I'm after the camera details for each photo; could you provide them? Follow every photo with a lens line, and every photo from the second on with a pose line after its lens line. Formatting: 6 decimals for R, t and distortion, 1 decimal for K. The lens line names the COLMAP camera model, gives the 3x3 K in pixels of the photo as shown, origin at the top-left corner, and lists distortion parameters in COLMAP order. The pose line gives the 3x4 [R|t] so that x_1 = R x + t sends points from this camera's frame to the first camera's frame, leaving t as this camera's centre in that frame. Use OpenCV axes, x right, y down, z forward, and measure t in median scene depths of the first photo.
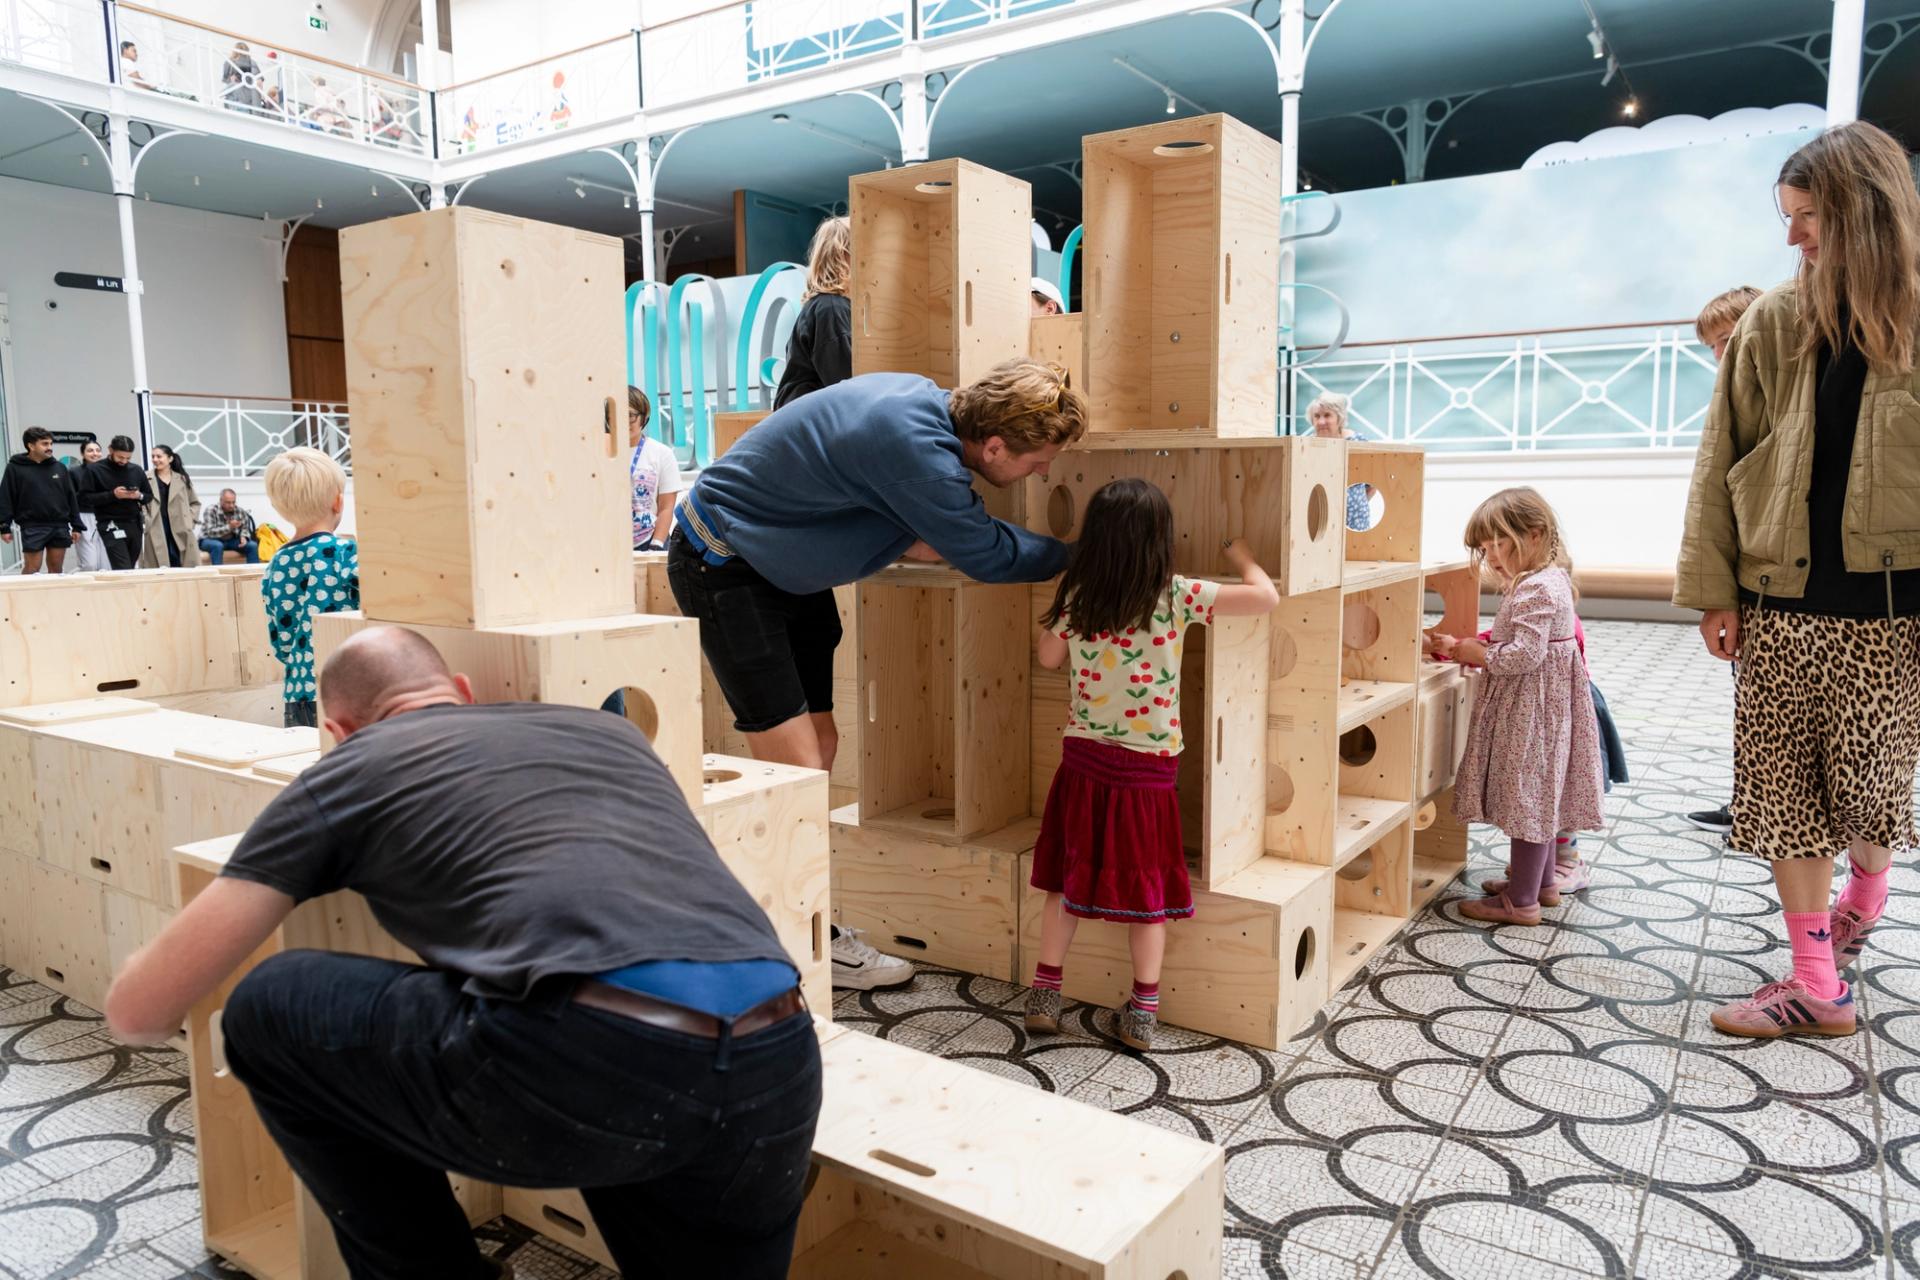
lens RADIAL K [[1323.7, 0, 958.2], [0, 1323.7, 641.0], [0, 0, 1]] dist [0.003053, -0.004972]
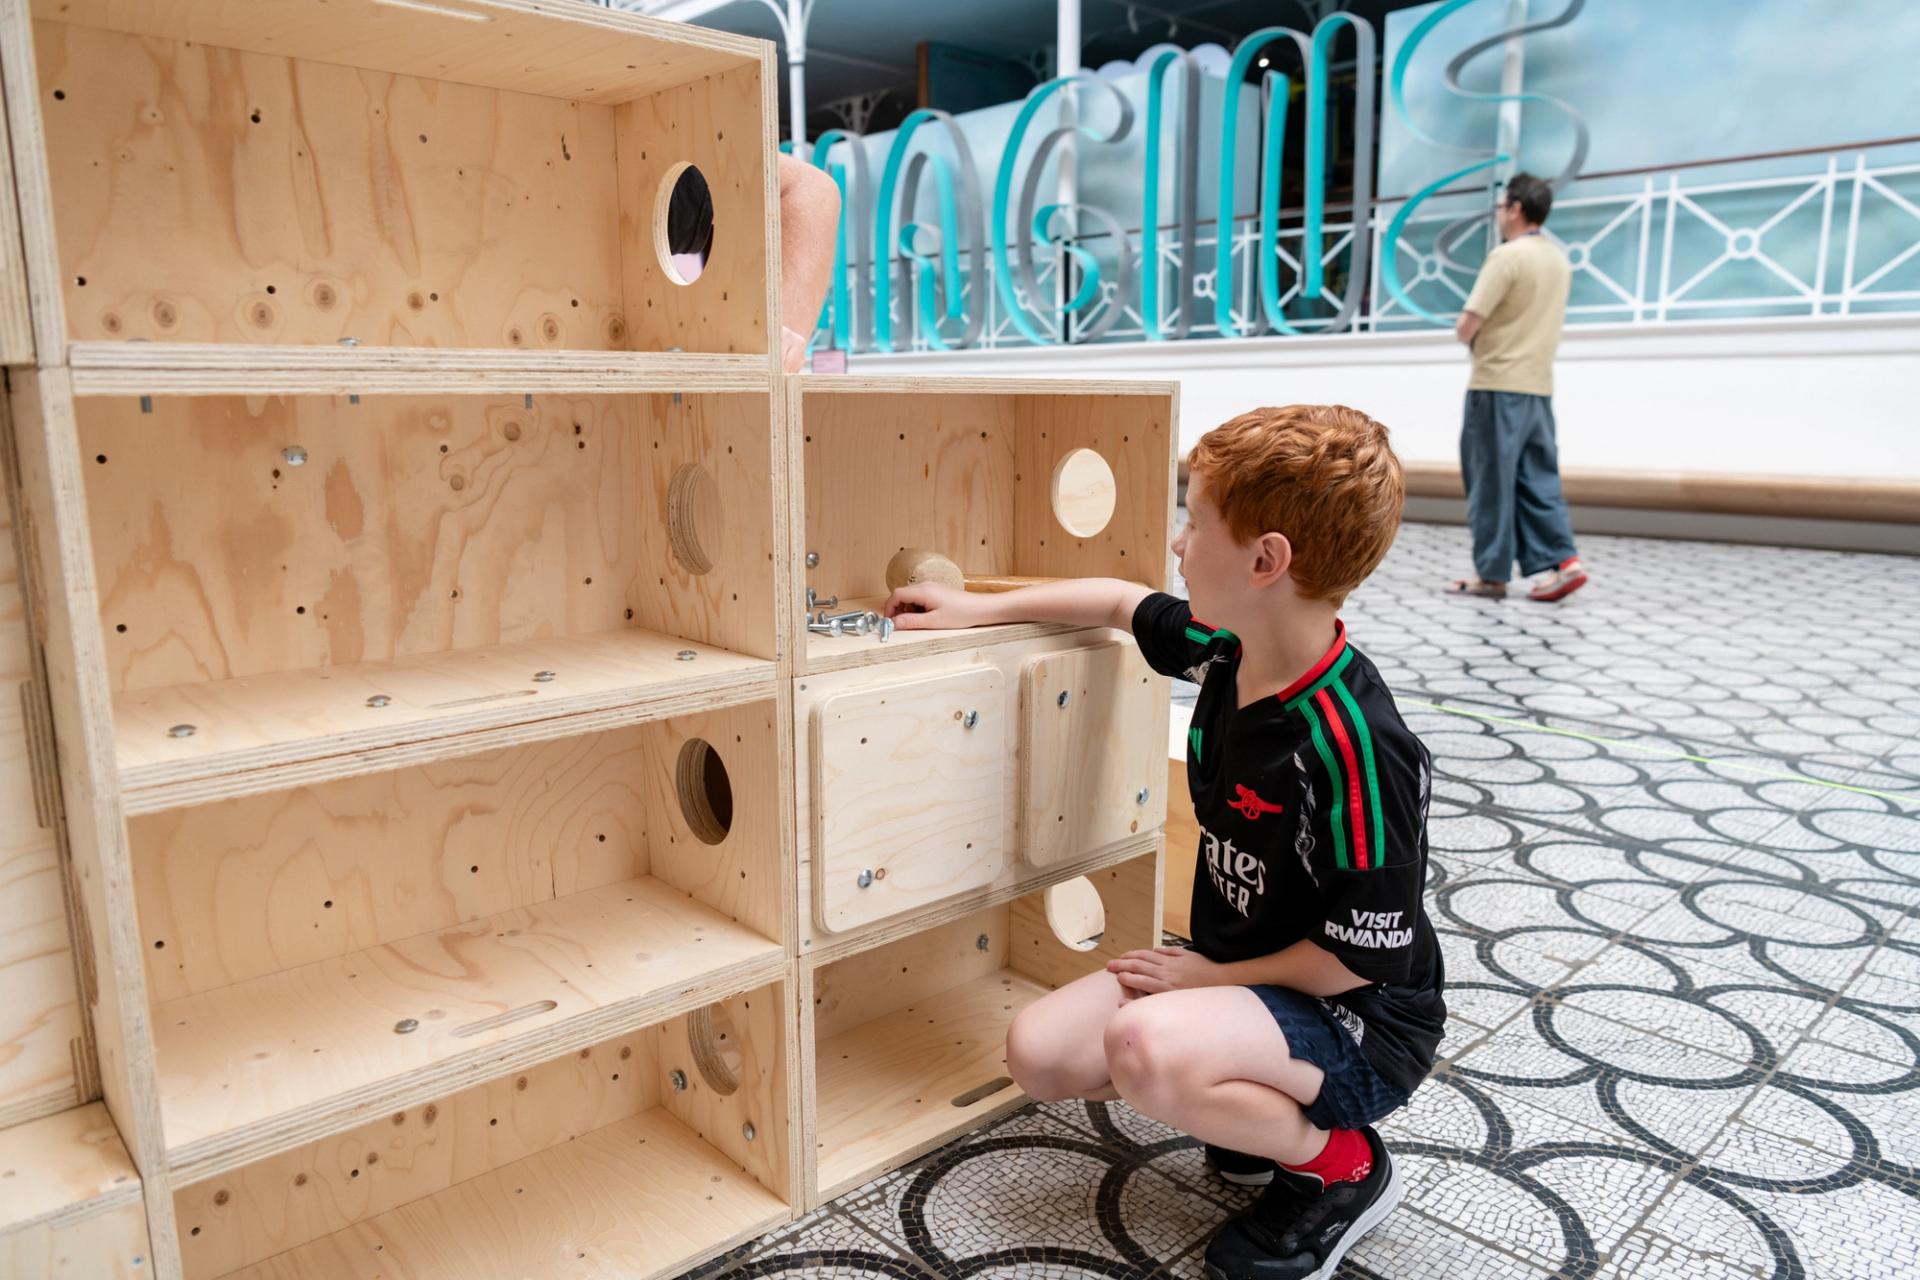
lens RADIAL K [[1345.0, 0, 968.9], [0, 1345.0, 635.2], [0, 0, 1]] dist [0.000542, 0.016343]
pose [[0.974045, 0.050076, -0.220748, 0.145187], [-0.037163, 0.997367, 0.062267, -0.000598], [0.223285, -0.052448, 0.973341, 0.181984]]
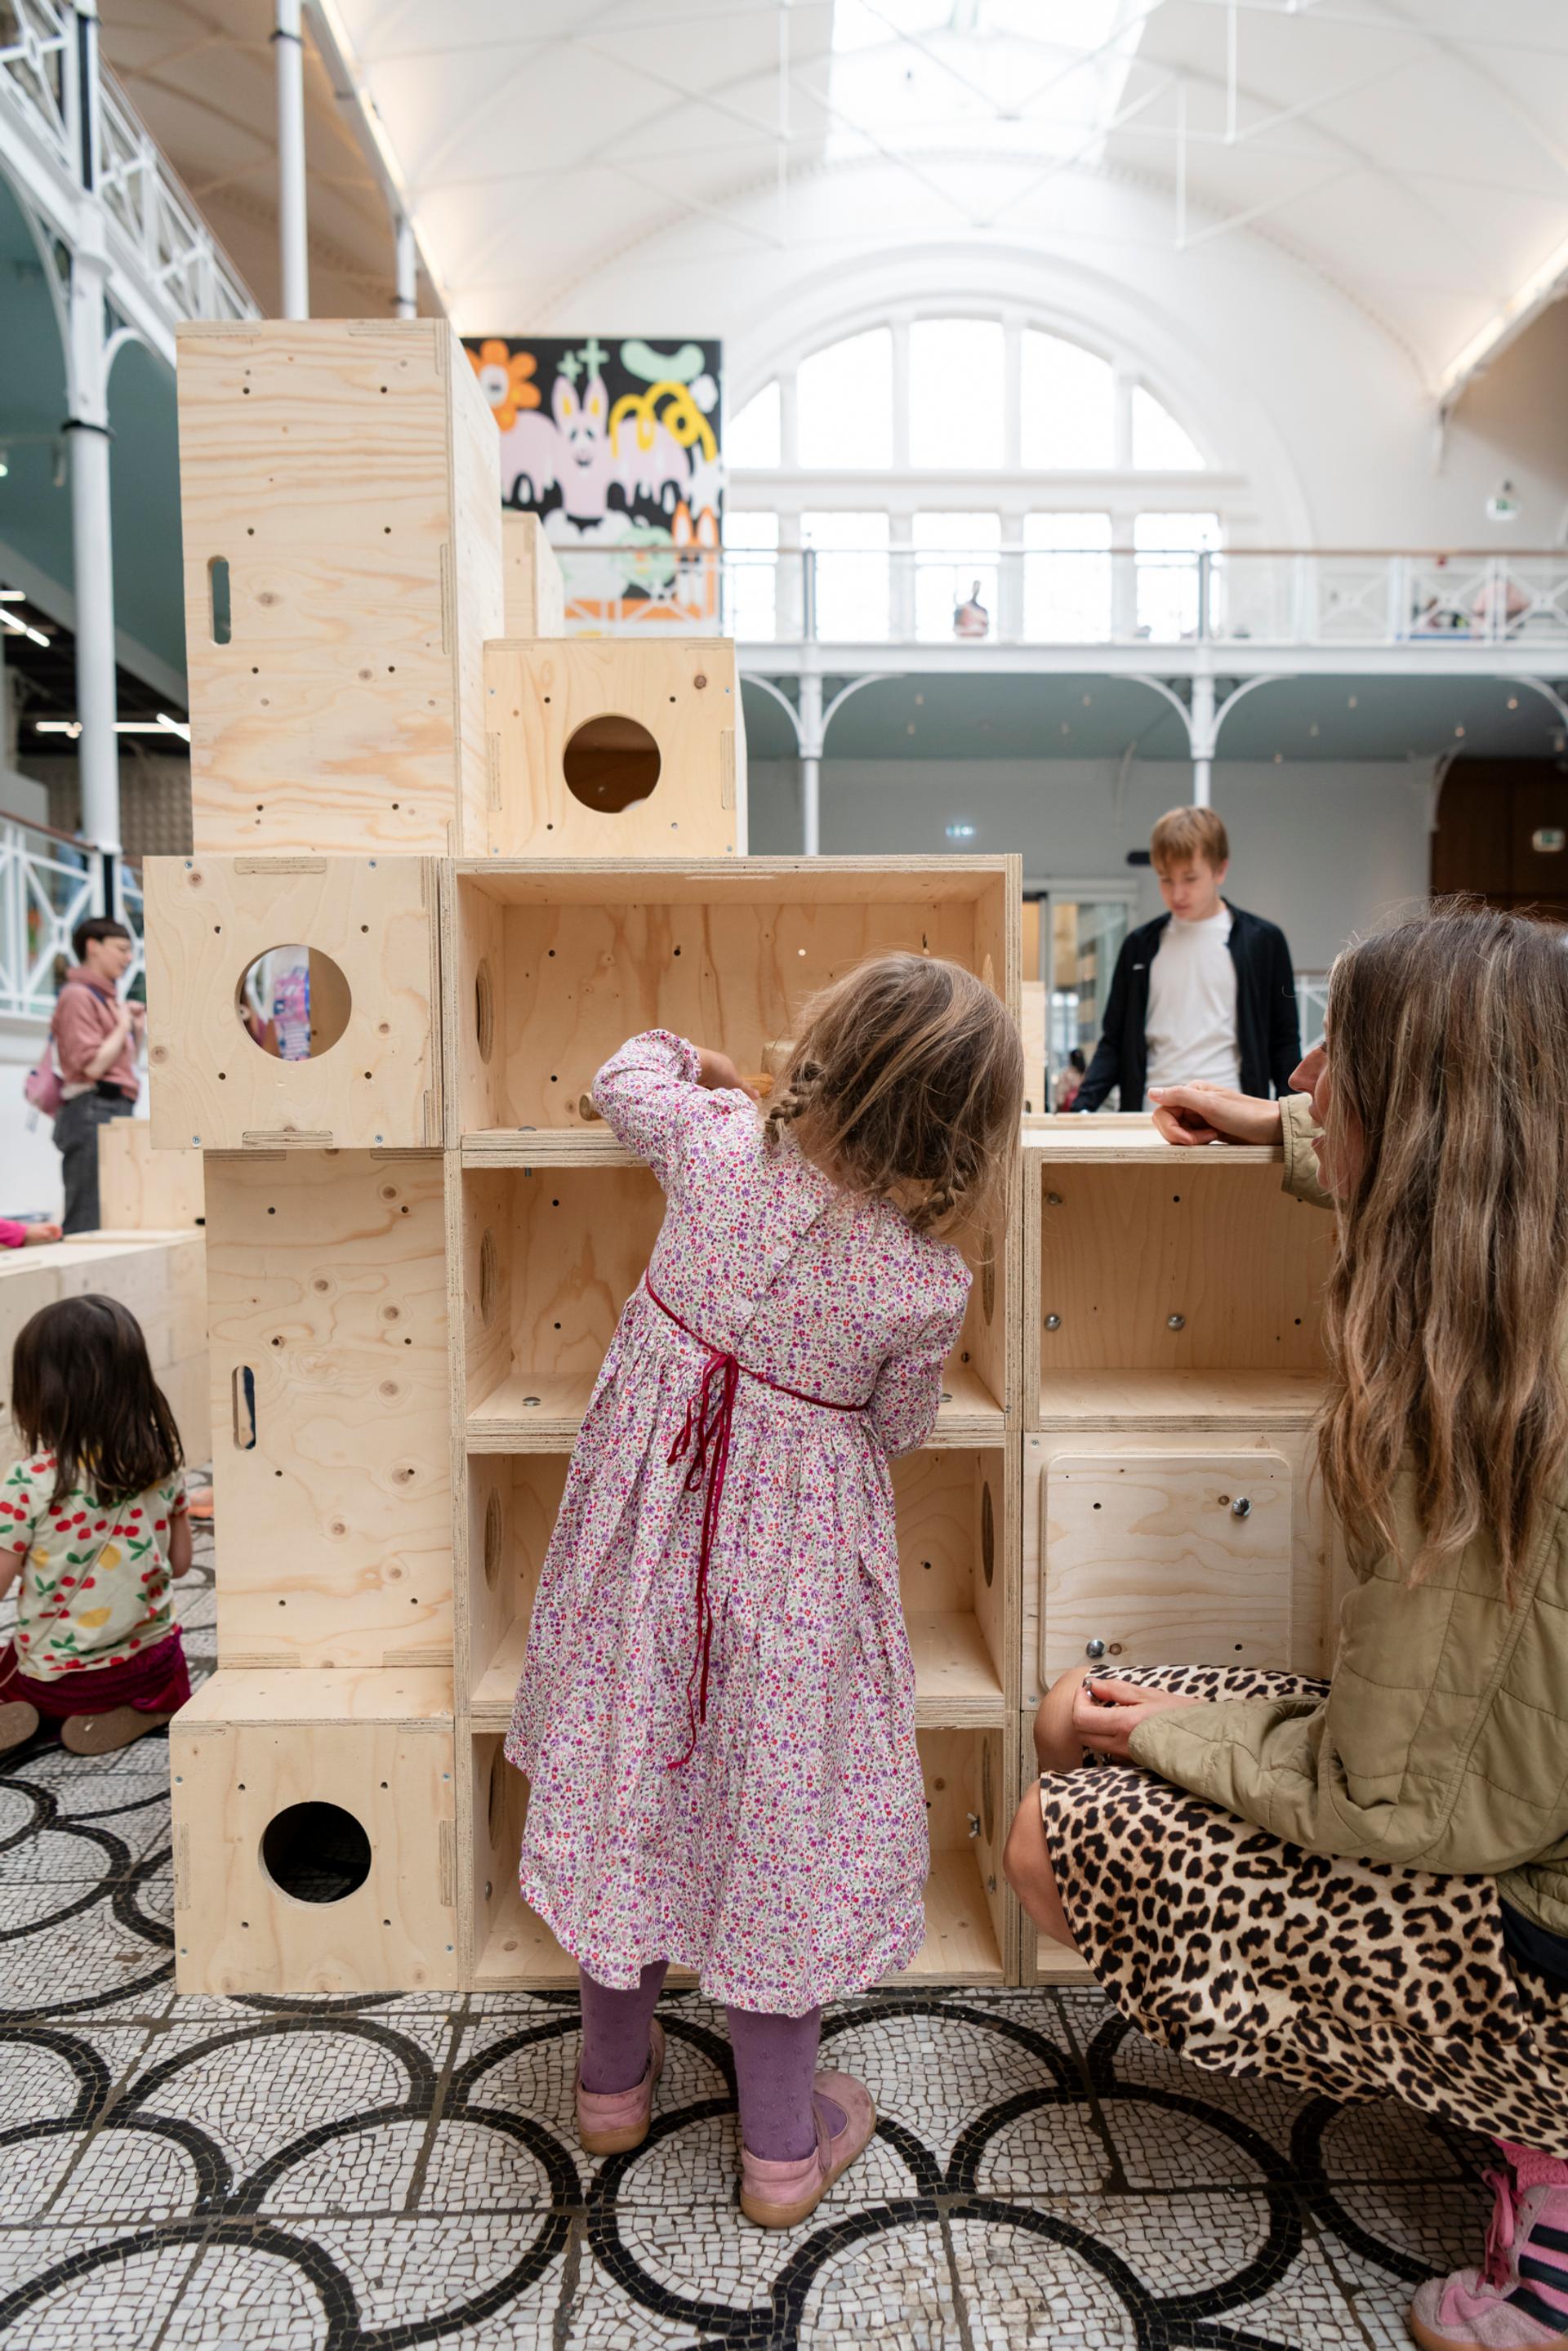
lens RADIAL K [[1662.9, 0, 780.7], [0, 1662.9, 1166.8], [0, 0, 1]] dist [0.003555, 0.001787]
pose [[0.575320, 0.043275, -0.816783, 0.217763], [-0.101128, 0.994701, -0.018531, -0.008291], [0.811653, 0.093261, 0.576647, 0.185471]]
